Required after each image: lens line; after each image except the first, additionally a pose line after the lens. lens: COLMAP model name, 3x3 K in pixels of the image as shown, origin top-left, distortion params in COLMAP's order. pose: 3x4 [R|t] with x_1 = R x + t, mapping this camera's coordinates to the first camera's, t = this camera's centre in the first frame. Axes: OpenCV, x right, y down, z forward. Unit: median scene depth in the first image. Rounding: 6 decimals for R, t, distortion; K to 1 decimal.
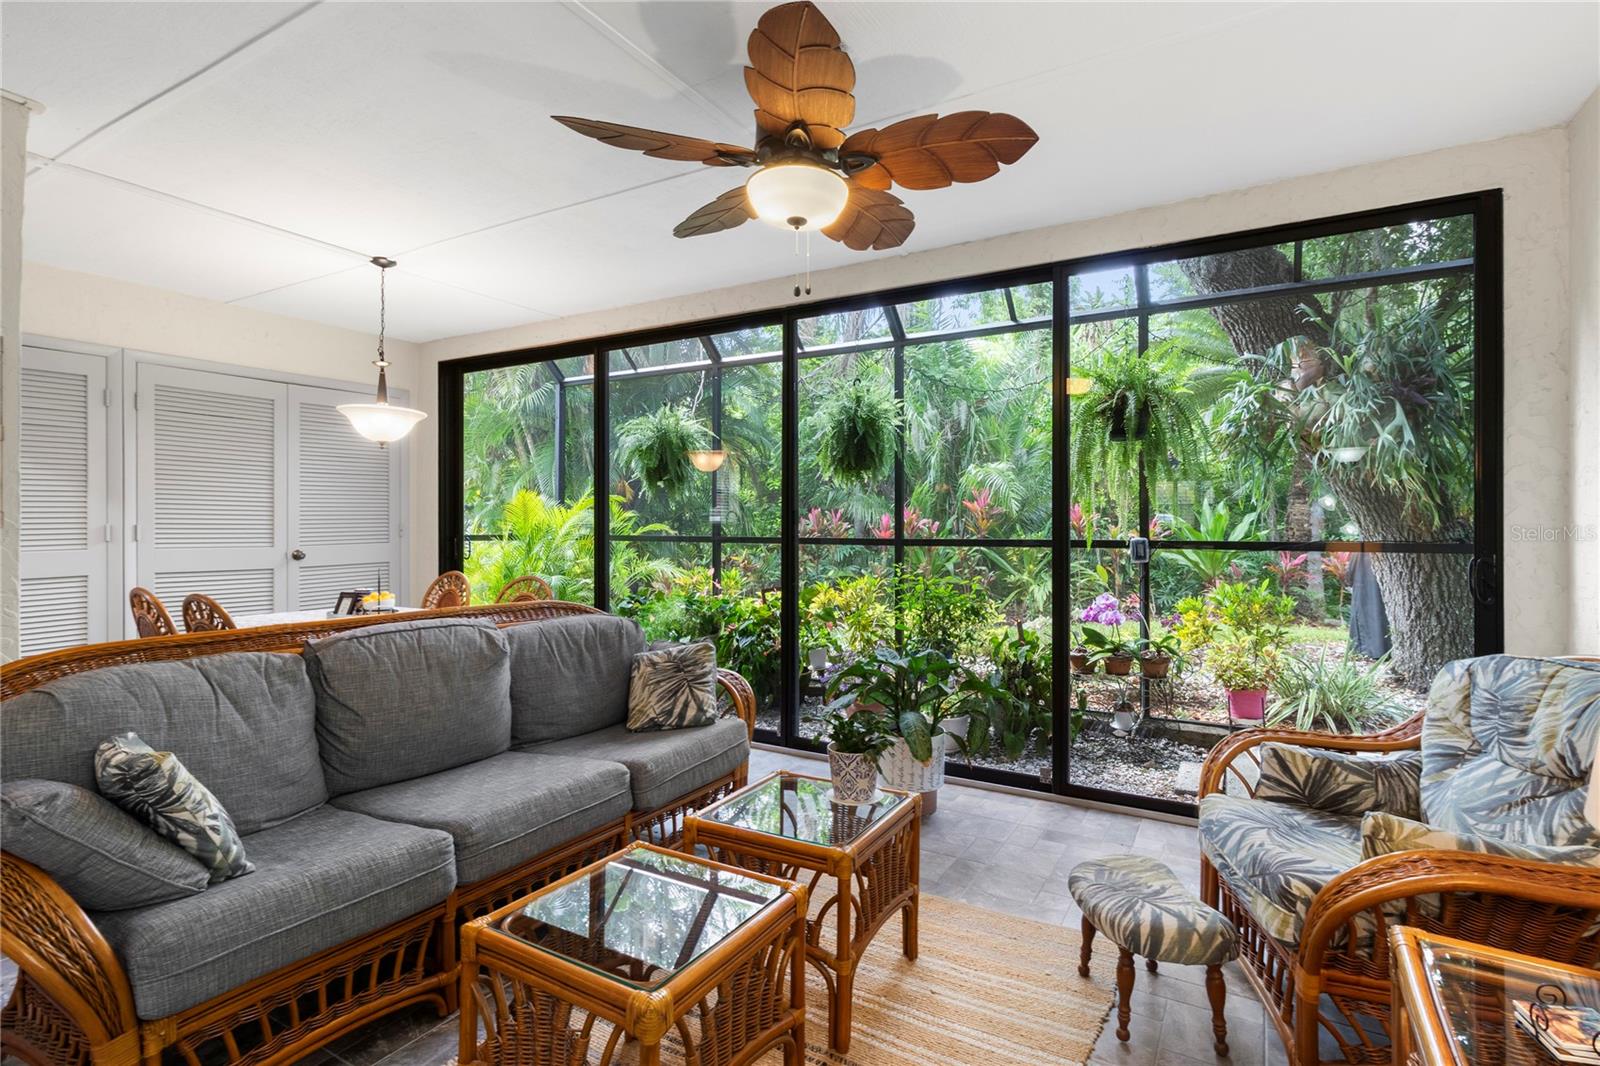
lens RADIAL K [[754.2, 0, 838.1], [0, 754.2, 532.9], [0, 0, 1]] dist [-0.001318, 0.001788]
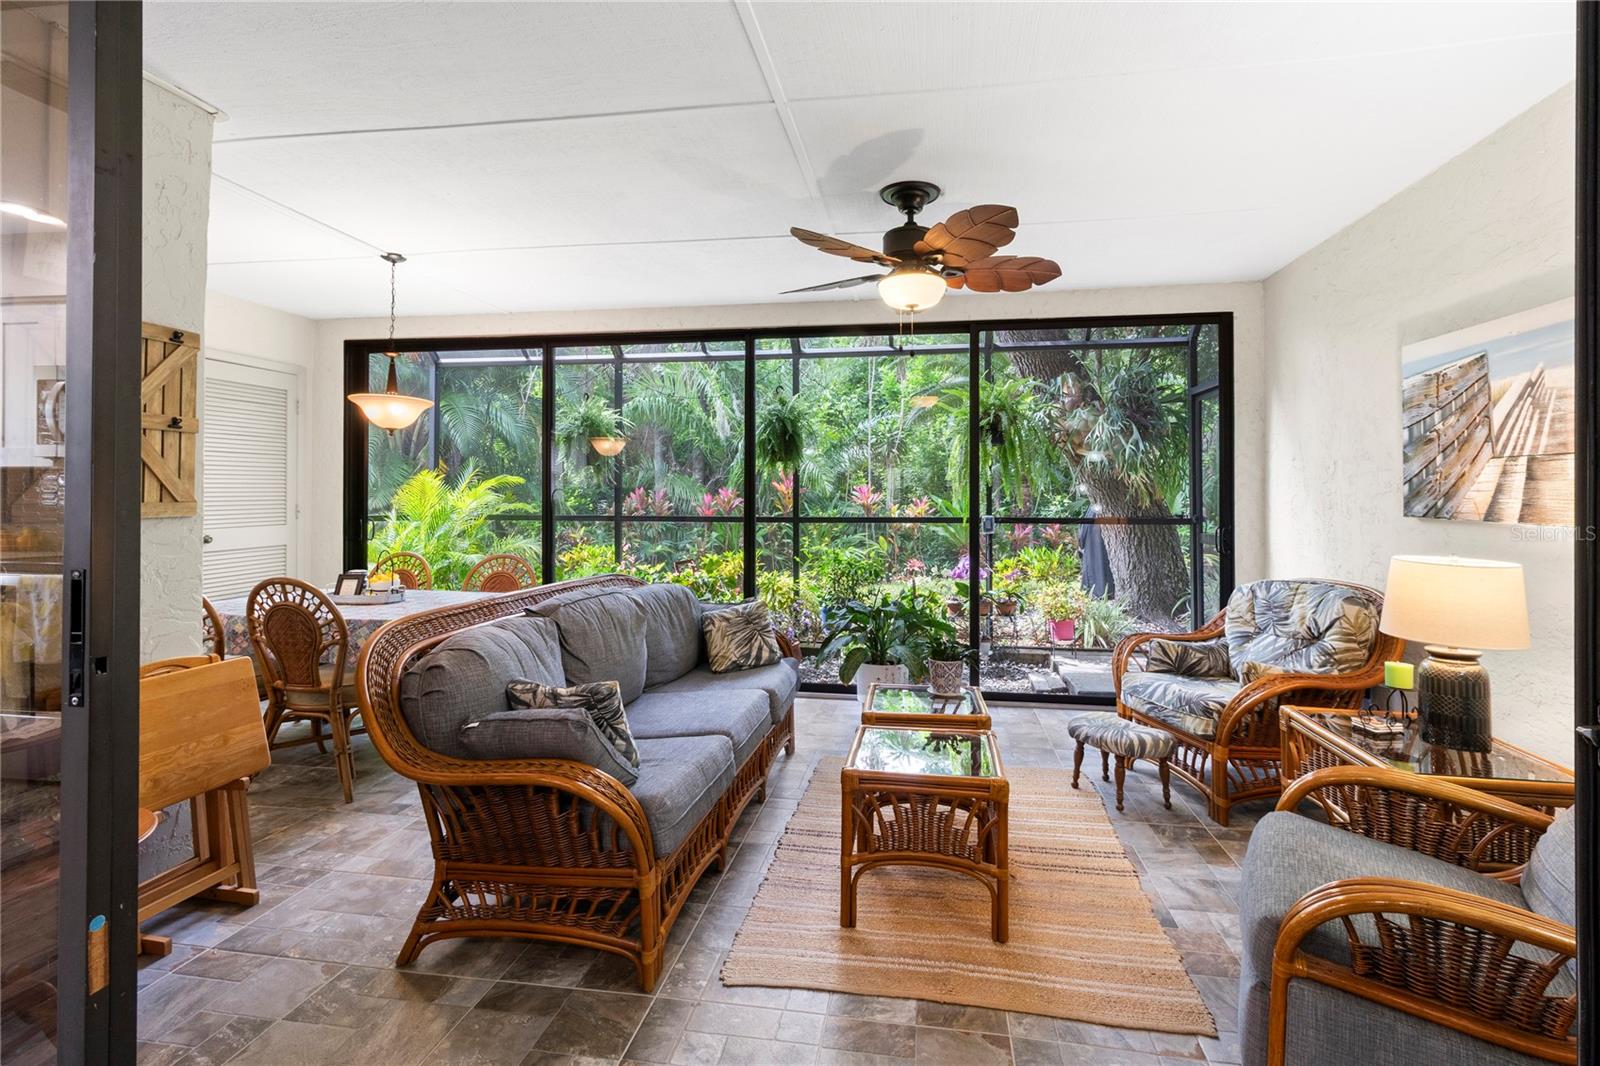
lens RADIAL K [[754.2, 0, 798.0], [0, 754.2, 500.0], [0, 0, 1]] dist [-0.001318, 0.001788]
pose [[0.936261, 0.001213, 0.351304, -0.627316], [0.001917, 0.999962, -0.008563, -0.016345], [-0.351301, 0.008690, 0.936222, -0.246017]]
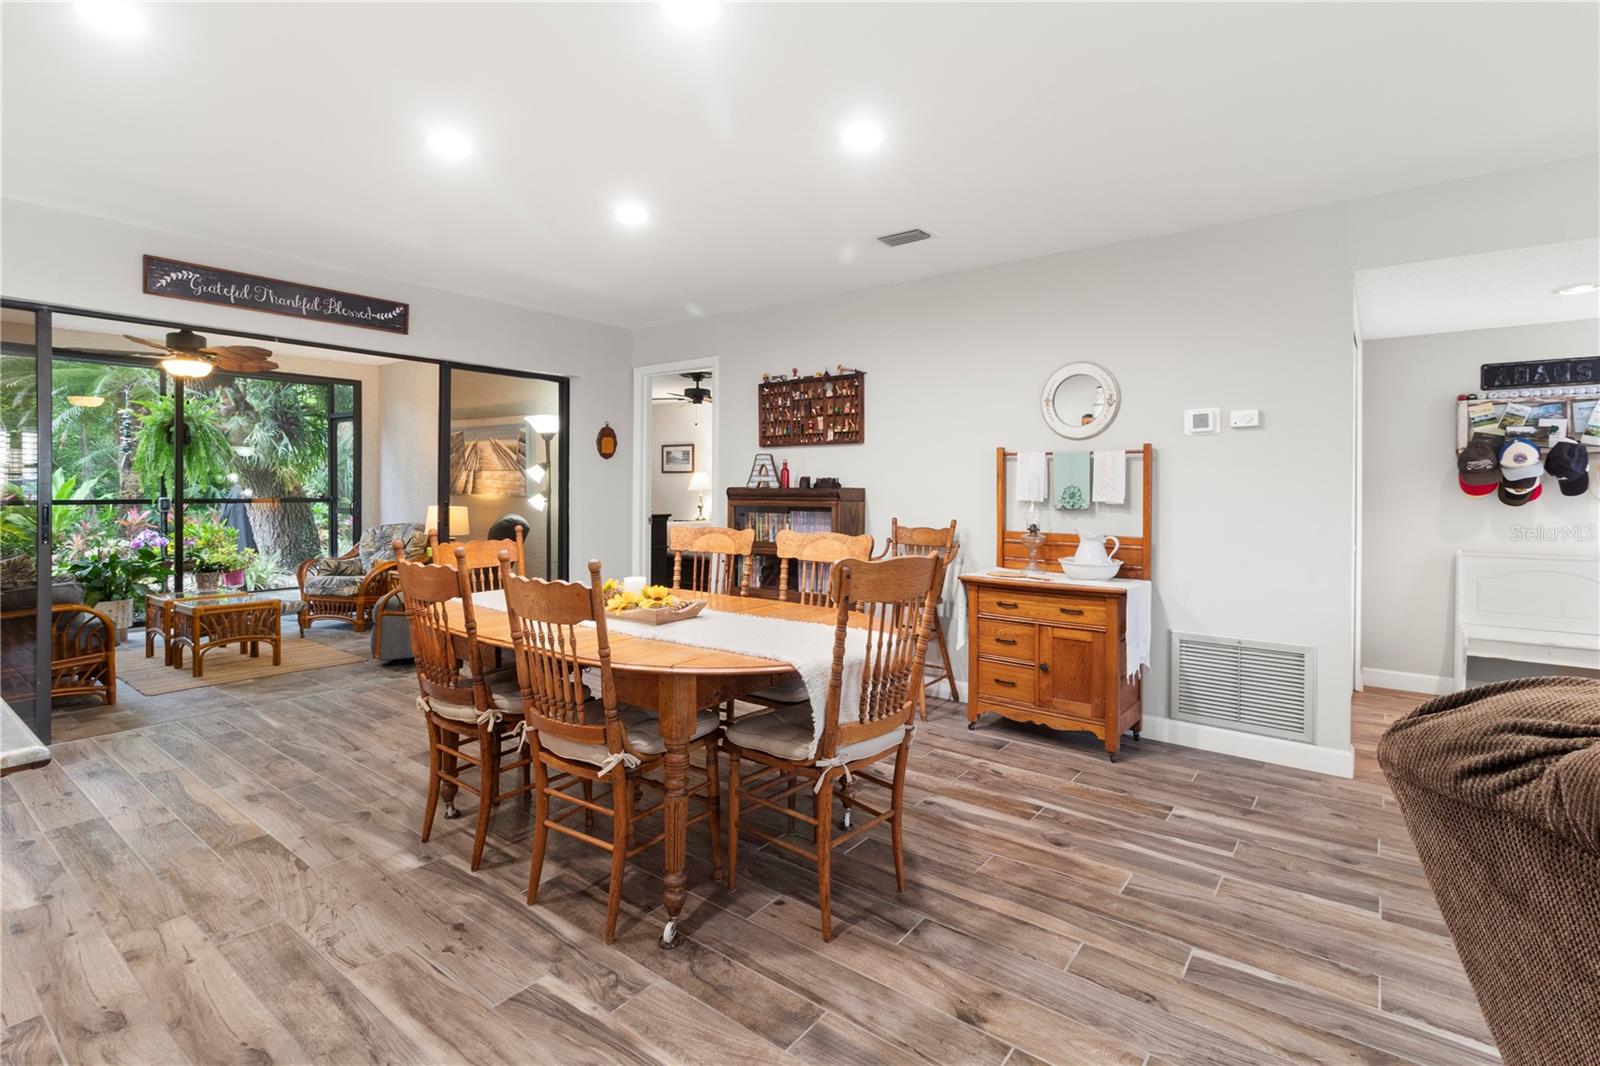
lens RADIAL K [[754.2, 0, 807.3], [0, 754.2, 487.6], [0, 0, 1]] dist [-0.001318, 0.001788]
pose [[0.121213, 0.000310, 0.992626, -1.861744], [0.008095, 0.999966, -0.001301, -0.004828], [-0.992594, 0.008193, 0.121206, -1.122512]]
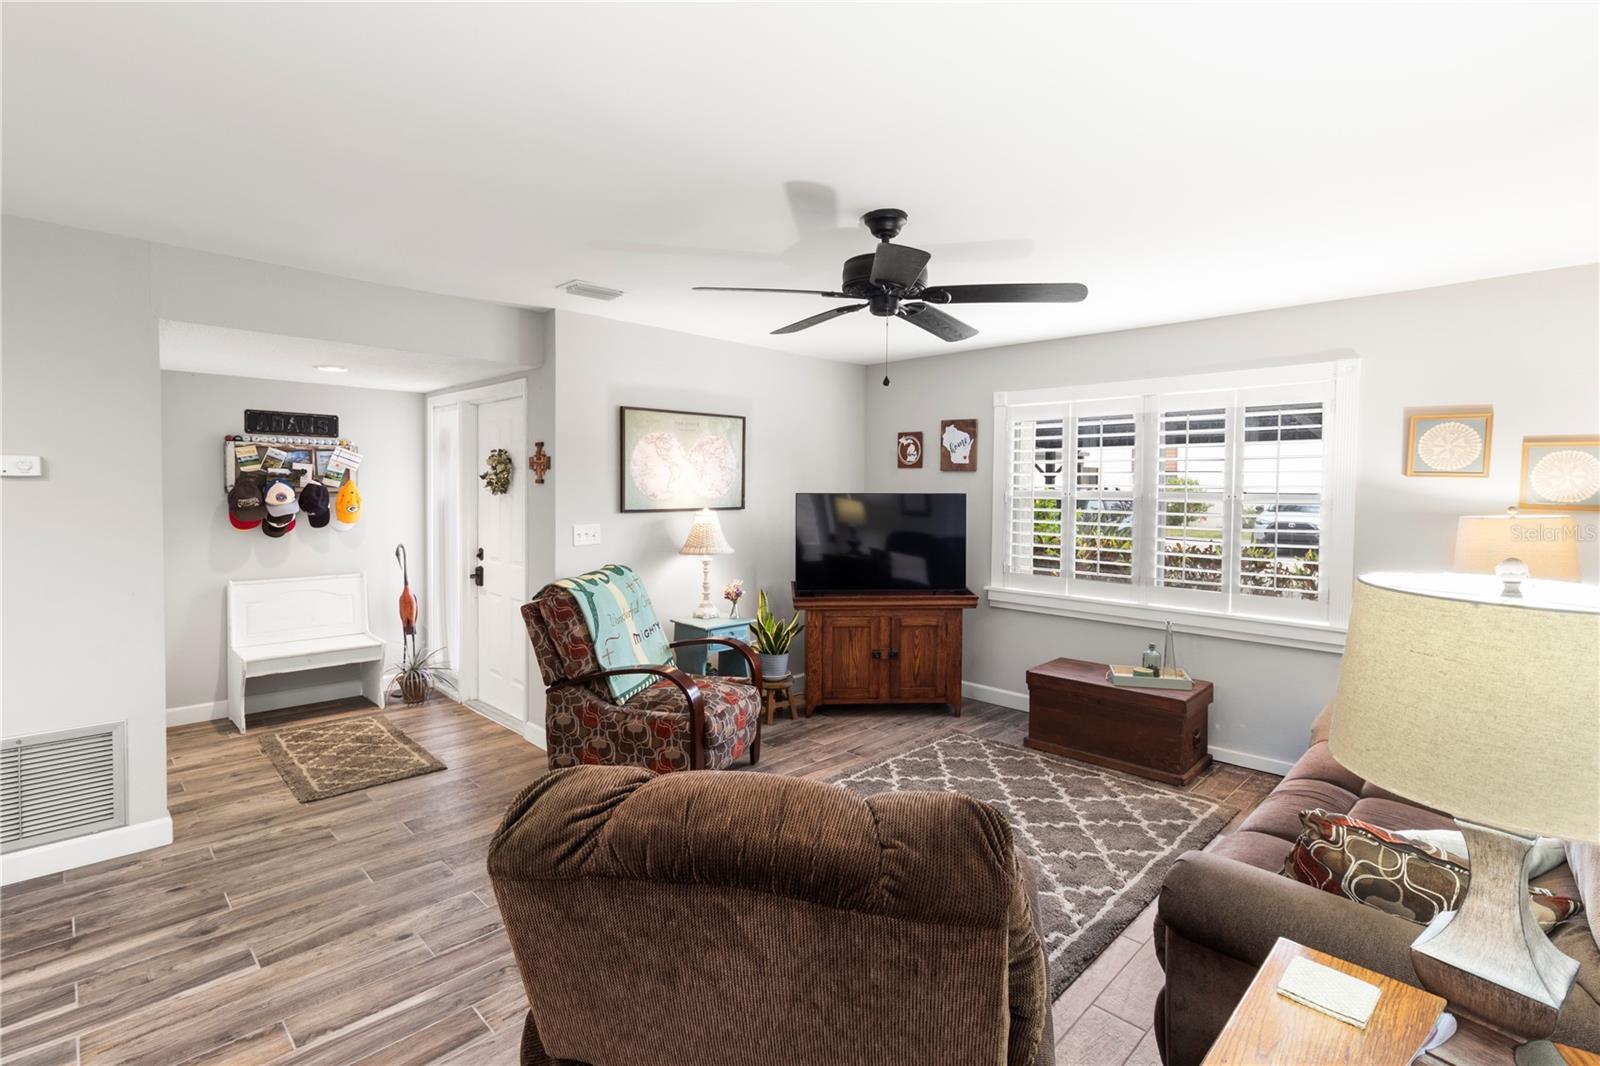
lens RADIAL K [[754.2, 0, 818.1], [0, 754.2, 508.4], [0, 0, 1]] dist [-0.001318, 0.001788]
pose [[-0.972152, -0.020948, 0.233412, -1.812879], [-0.010642, 0.998916, 0.045324, -0.105835], [-0.234108, 0.041578, -0.971321, -0.972658]]
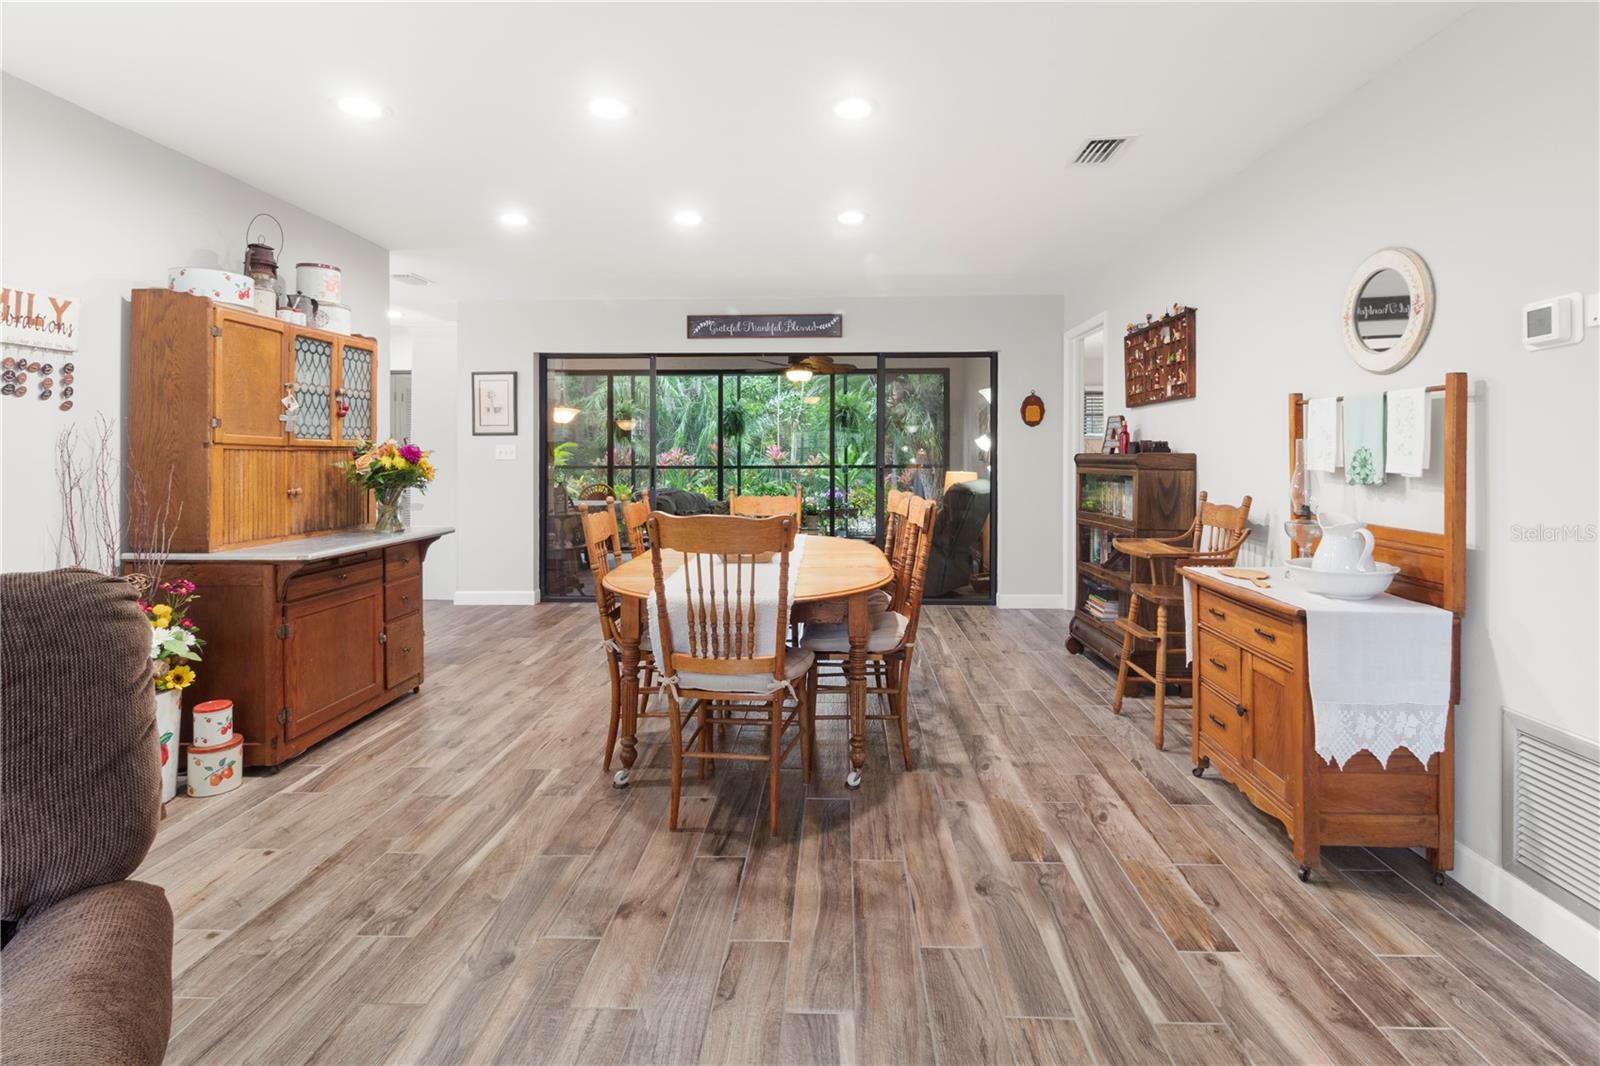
lens RADIAL K [[754.2, 0, 809.4], [0, 754.2, 450.0], [0, 0, 1]] dist [-0.001318, 0.001788]
pose [[0.878415, 0.000890, 0.477898, -1.444989], [0.008629, 0.999806, -0.017723, 0.006038], [-0.477821, 0.019692, 0.878236, -1.854036]]
